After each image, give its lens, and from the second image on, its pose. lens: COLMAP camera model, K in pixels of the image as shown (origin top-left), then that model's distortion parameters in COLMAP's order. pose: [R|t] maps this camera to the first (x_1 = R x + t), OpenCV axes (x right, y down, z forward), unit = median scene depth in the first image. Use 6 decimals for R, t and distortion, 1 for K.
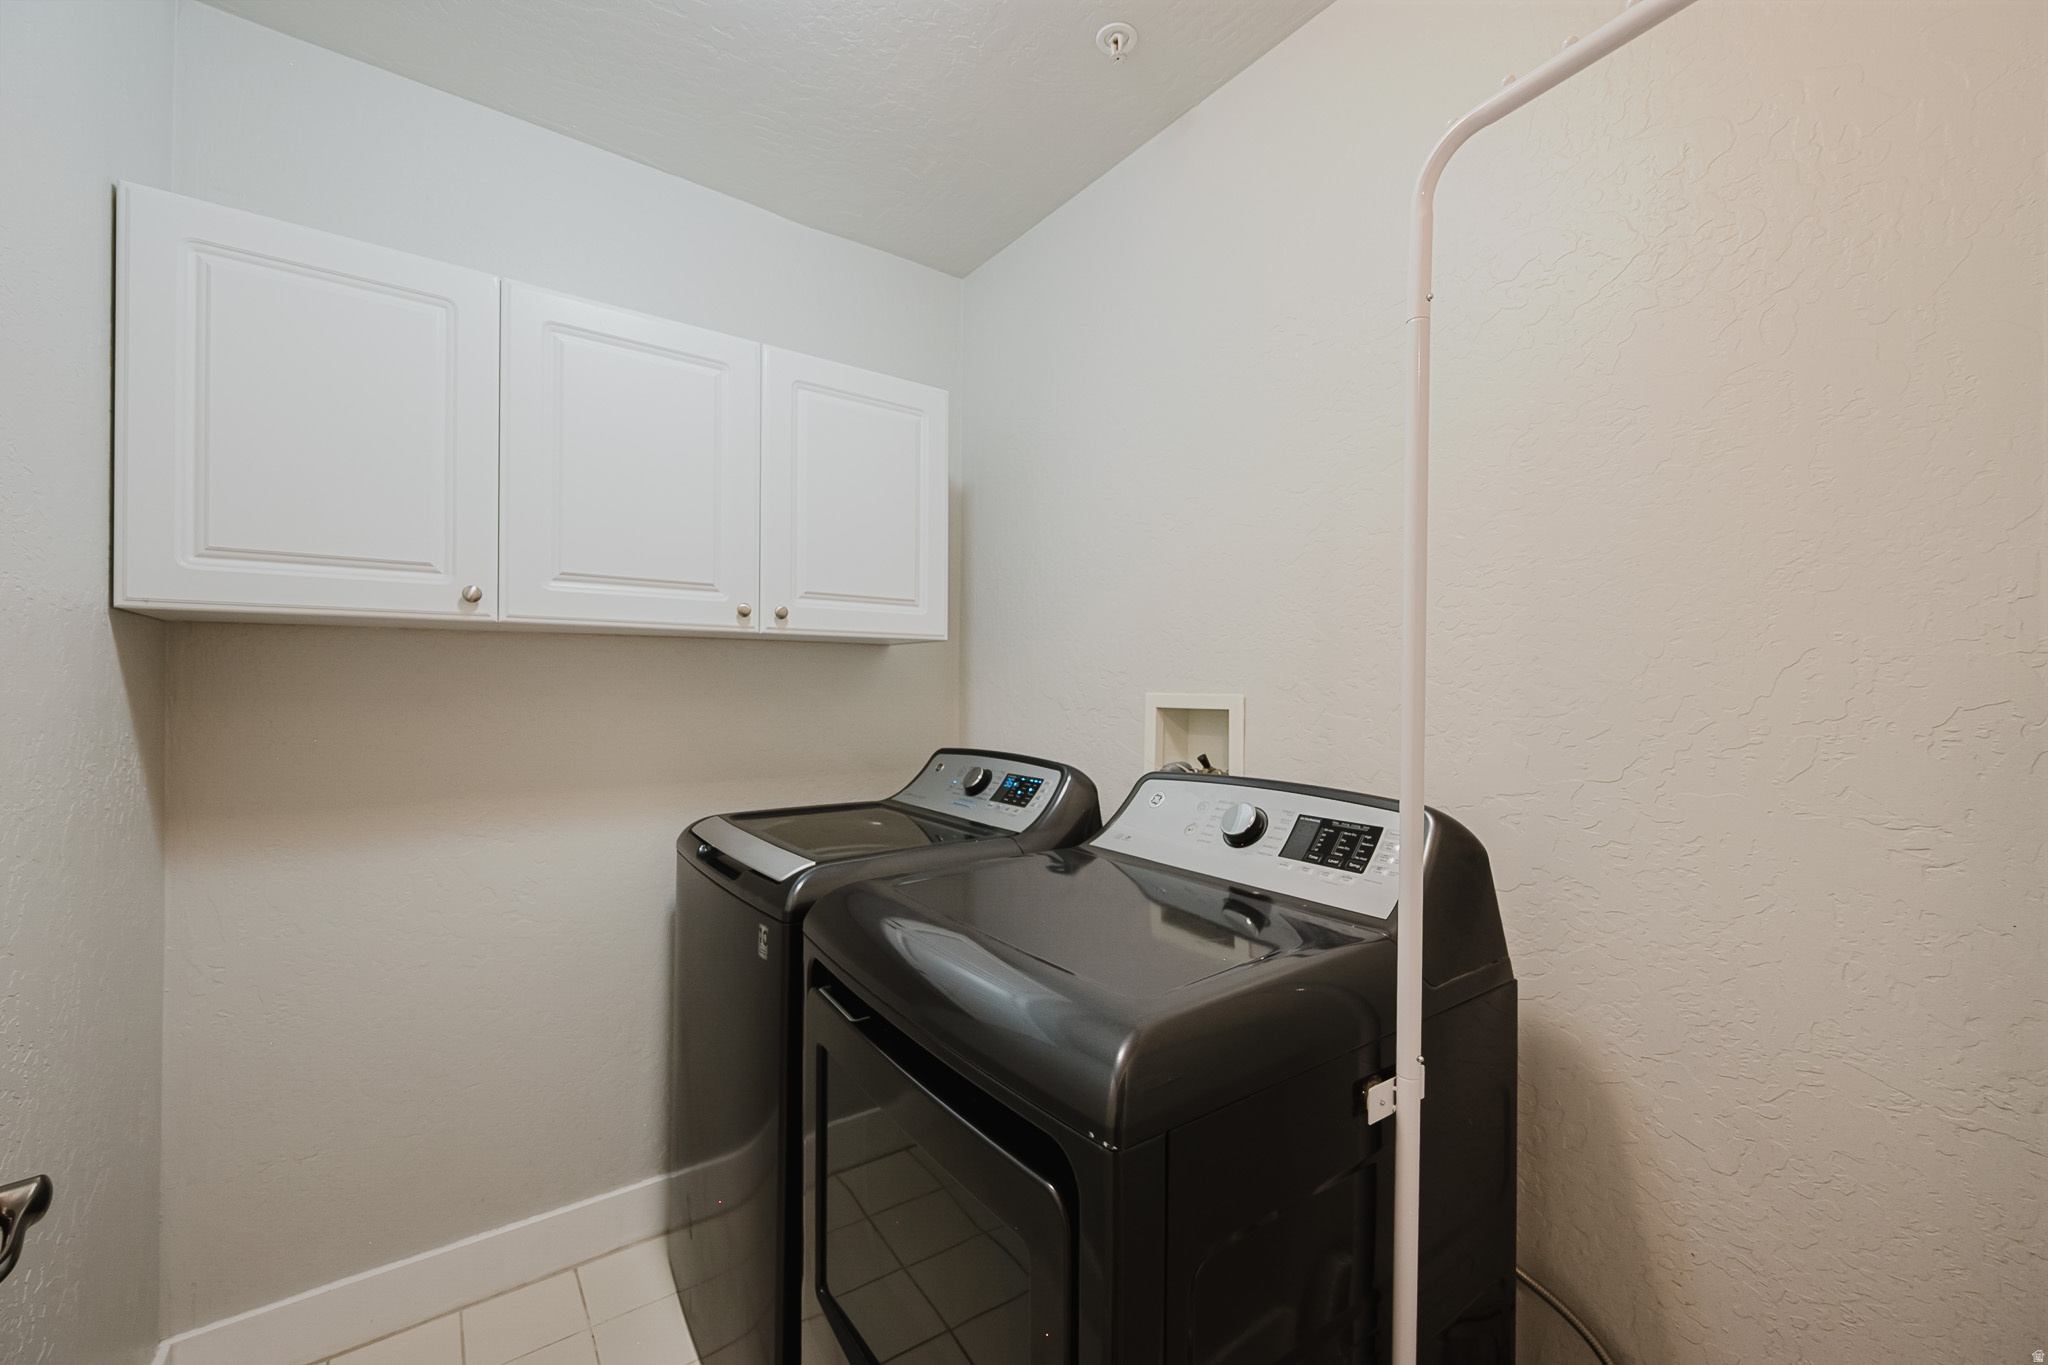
lens RADIAL K [[806.7, 0, 1017.7], [0, 806.7, 679.7], [0, 0, 1]] dist [-0.000337, -0.000510]
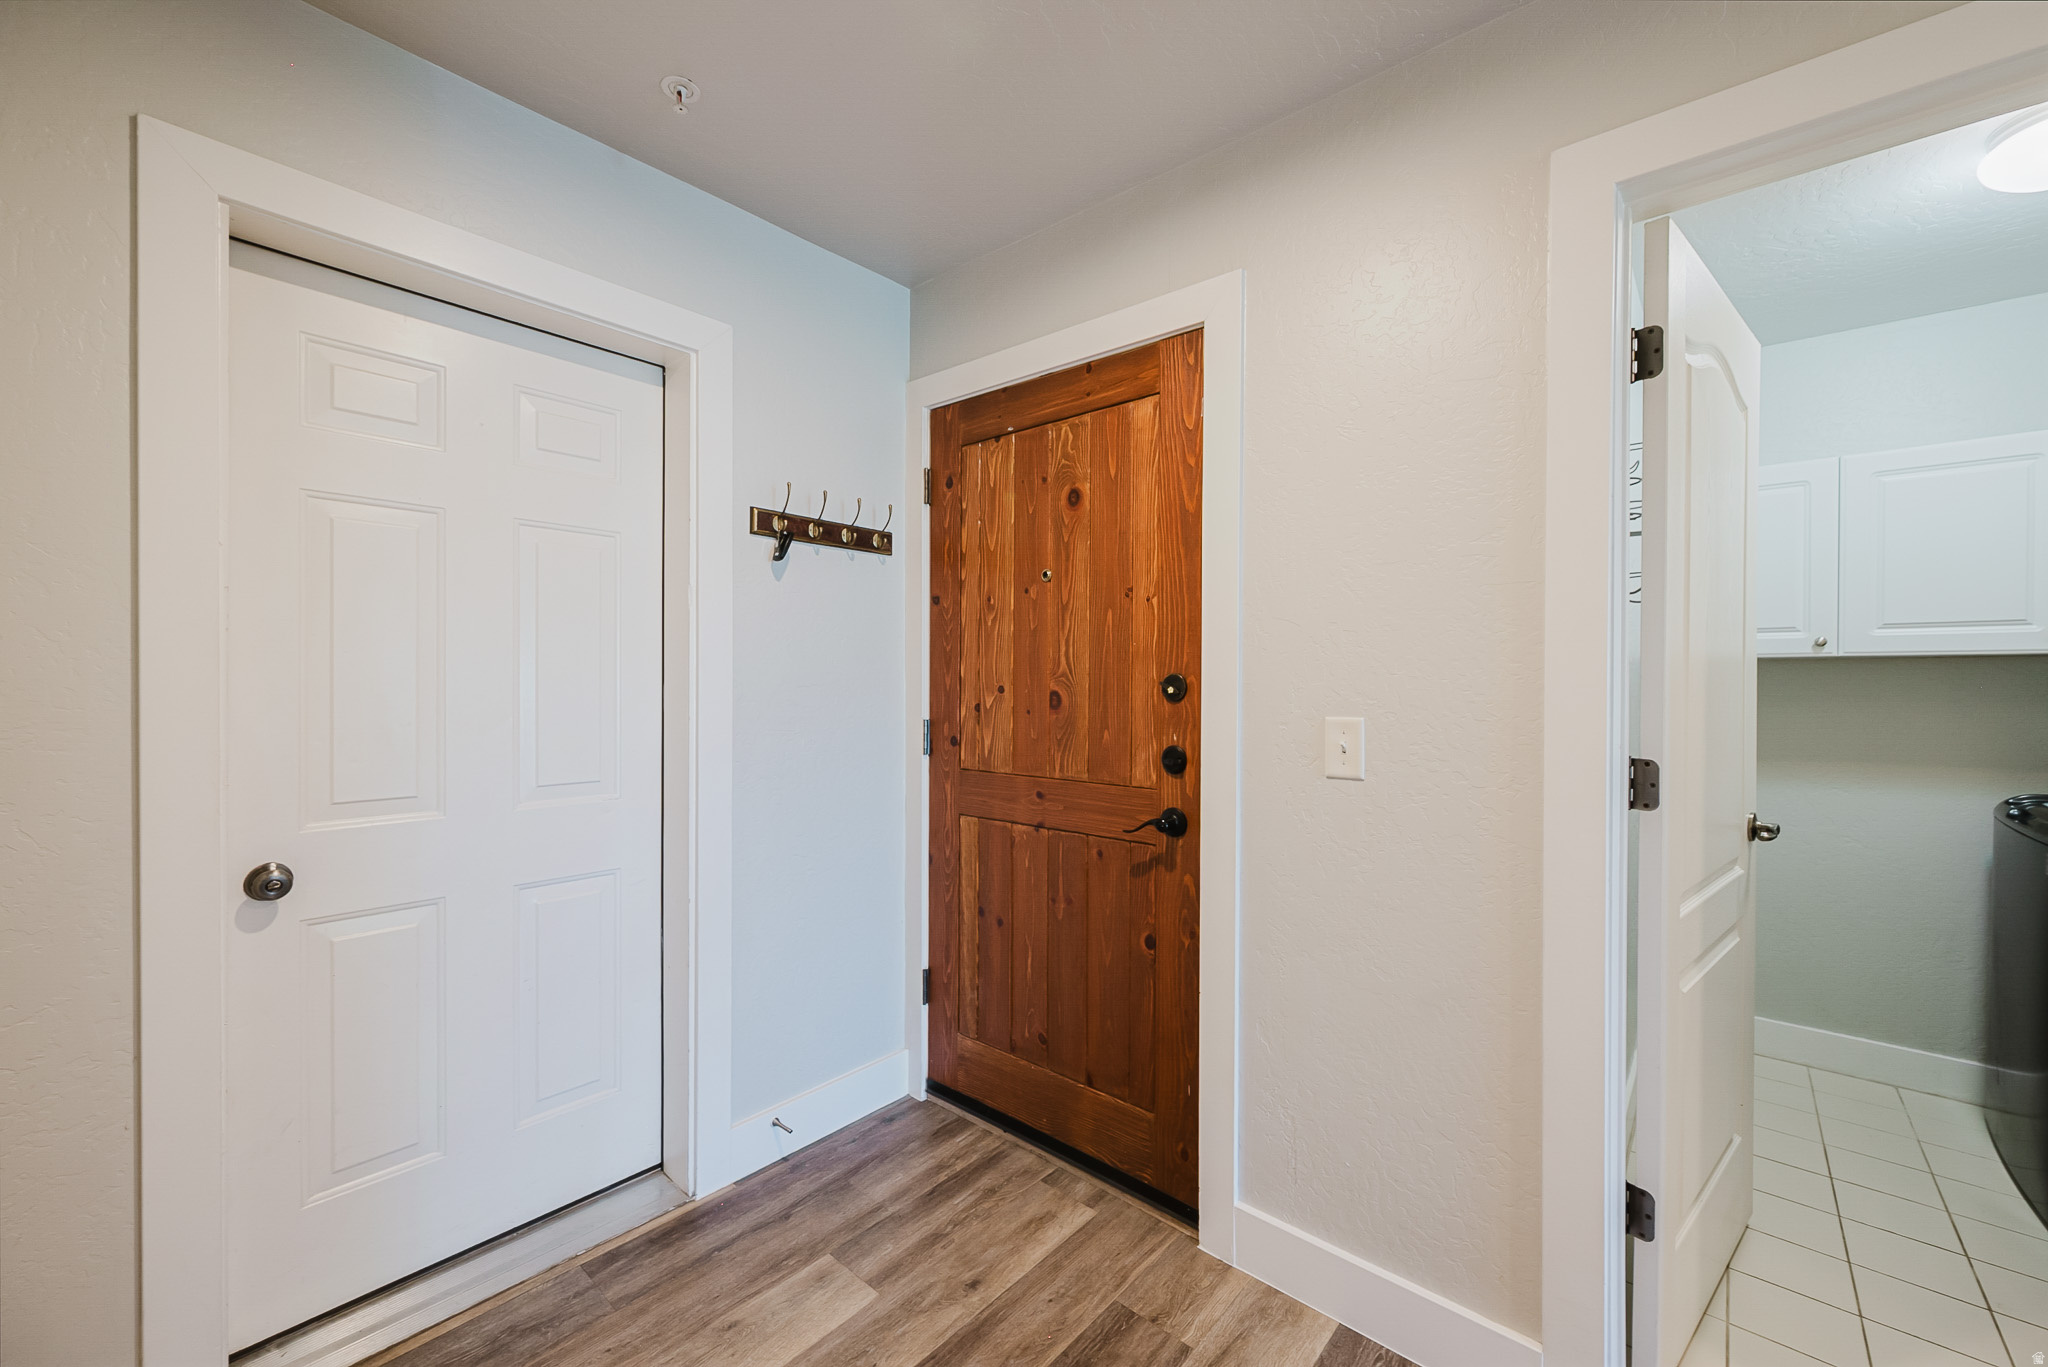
lens RADIAL K [[806.7, 0, 1017.8], [0, 806.7, 682.3], [0, 0, 1]] dist [-0.000337, -0.000510]
pose [[0.222332, 0.000792, -0.974971, 0.576628], [-0.005518, 0.999985, -0.000446, -0.002852], [0.974955, 0.005479, 0.222333, -0.971665]]
